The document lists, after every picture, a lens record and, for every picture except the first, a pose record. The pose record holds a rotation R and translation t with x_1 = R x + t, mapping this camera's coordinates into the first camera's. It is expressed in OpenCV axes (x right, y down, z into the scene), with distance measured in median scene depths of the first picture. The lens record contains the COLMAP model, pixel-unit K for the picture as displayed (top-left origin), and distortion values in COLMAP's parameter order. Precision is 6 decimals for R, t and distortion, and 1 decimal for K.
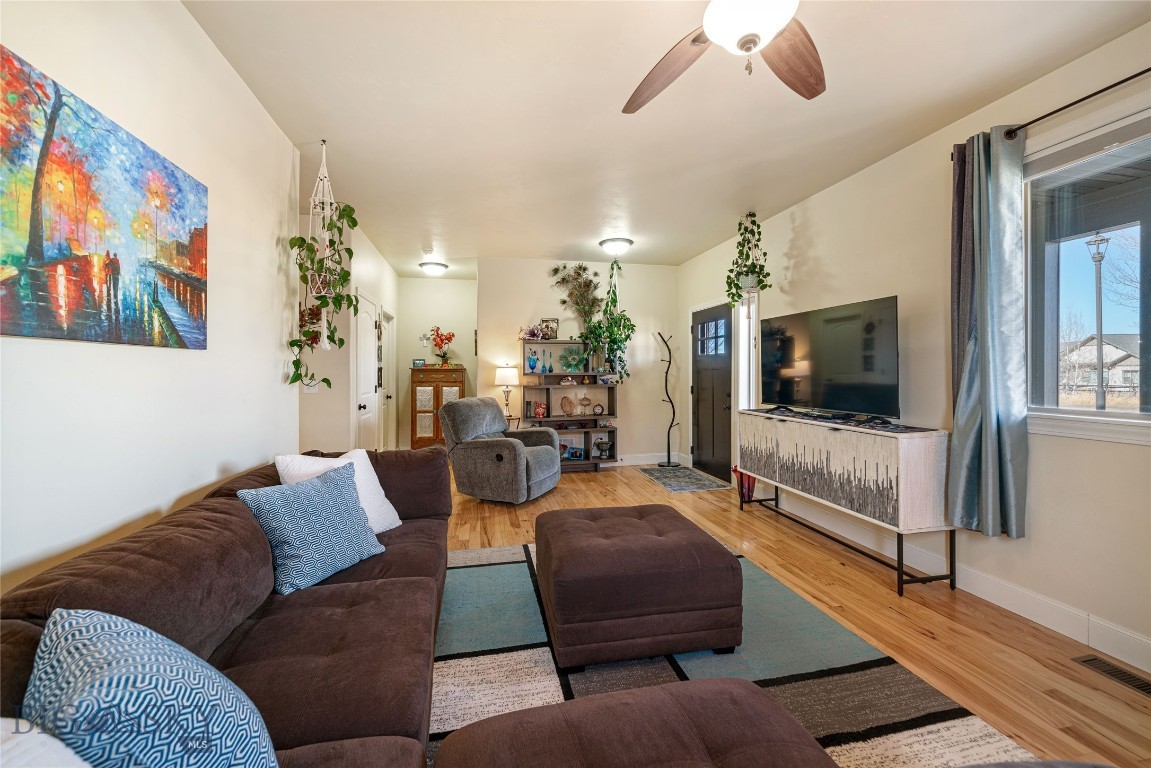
lens RADIAL K [[444.2, 0, 573.6], [0, 444.2, 383.4], [0, 0, 1]] dist [-0.003370, 0.000539]
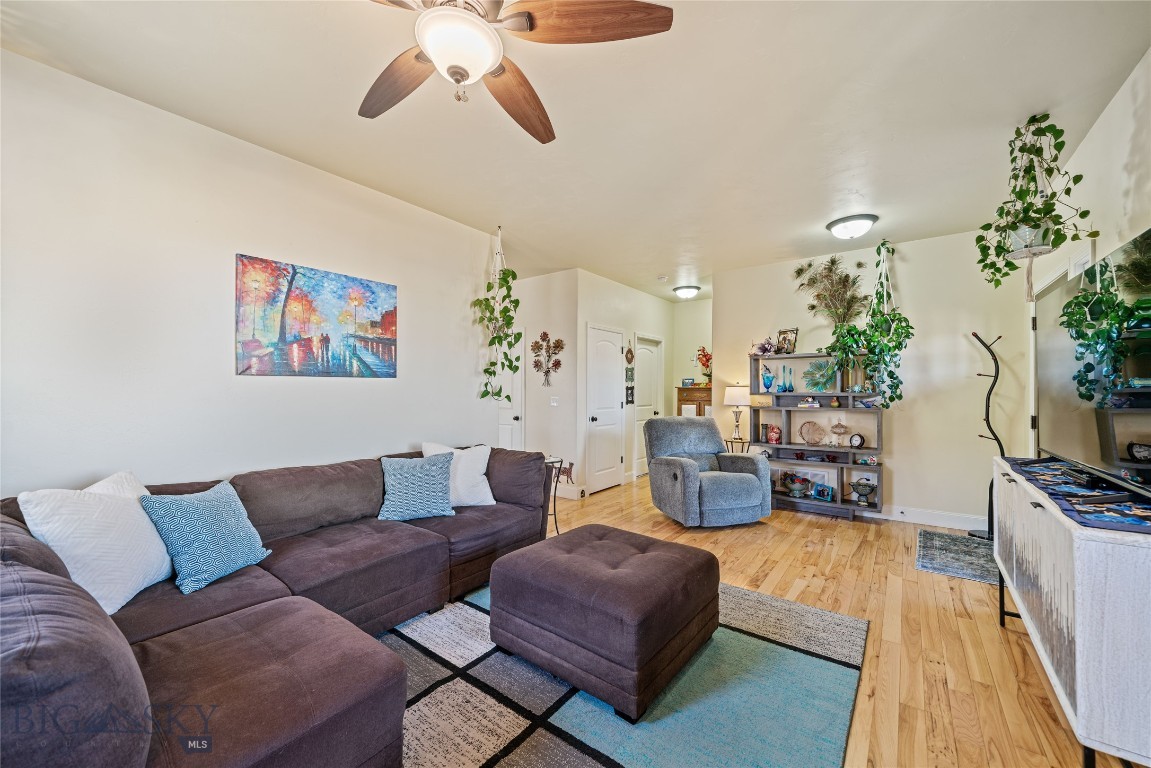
lens RADIAL K [[443.6, 0, 574.1], [0, 443.6, 403.7], [0, 0, 1]] dist [-0.002110, 0.000167]
pose [[0.650953, 0.027121, -0.758634, 0.599952], [-0.023772, 0.999600, 0.015337, -0.010212], [0.758746, 0.008051, 0.651337, 0.235753]]
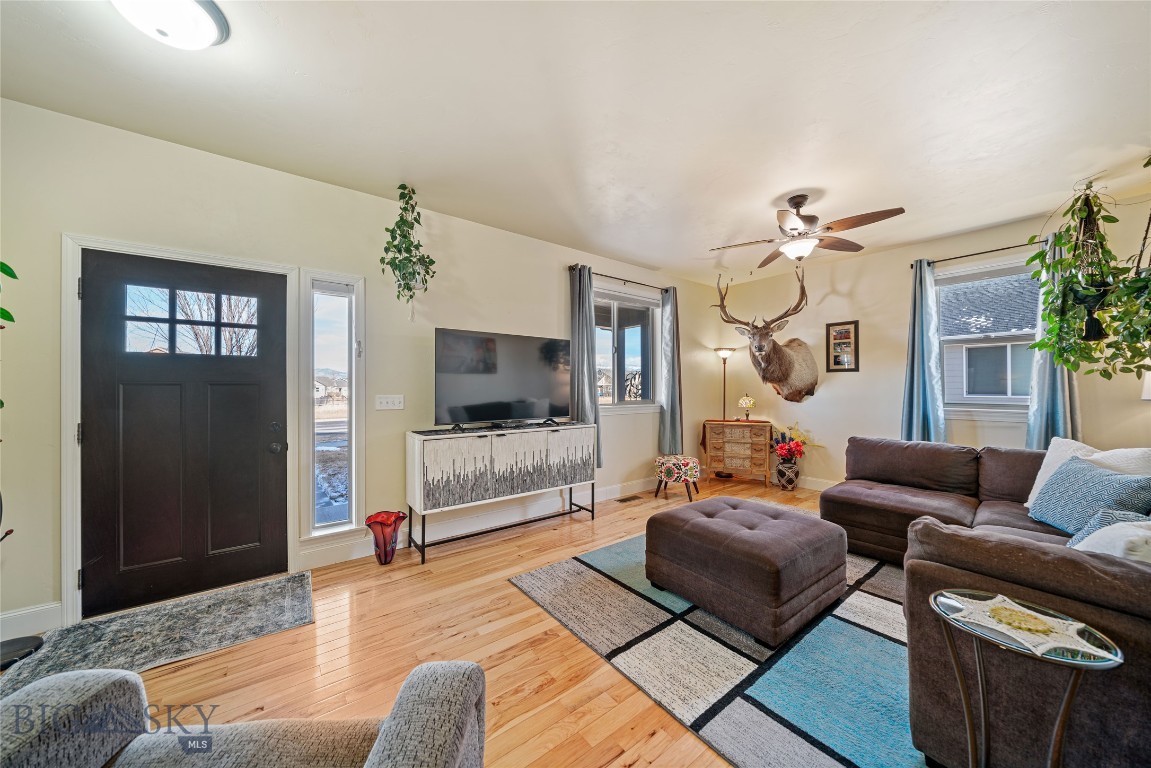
lens RADIAL K [[411.2, 0, 575.5], [0, 411.2, 384.0], [0, 0, 1]] dist [-0.000050, -0.000014]
pose [[-0.439764, 0.000204, 0.898113, -0.534079], [0.019845, 0.999758, 0.009490, -0.047216], [-0.897894, 0.021997, -0.439662, 1.439820]]
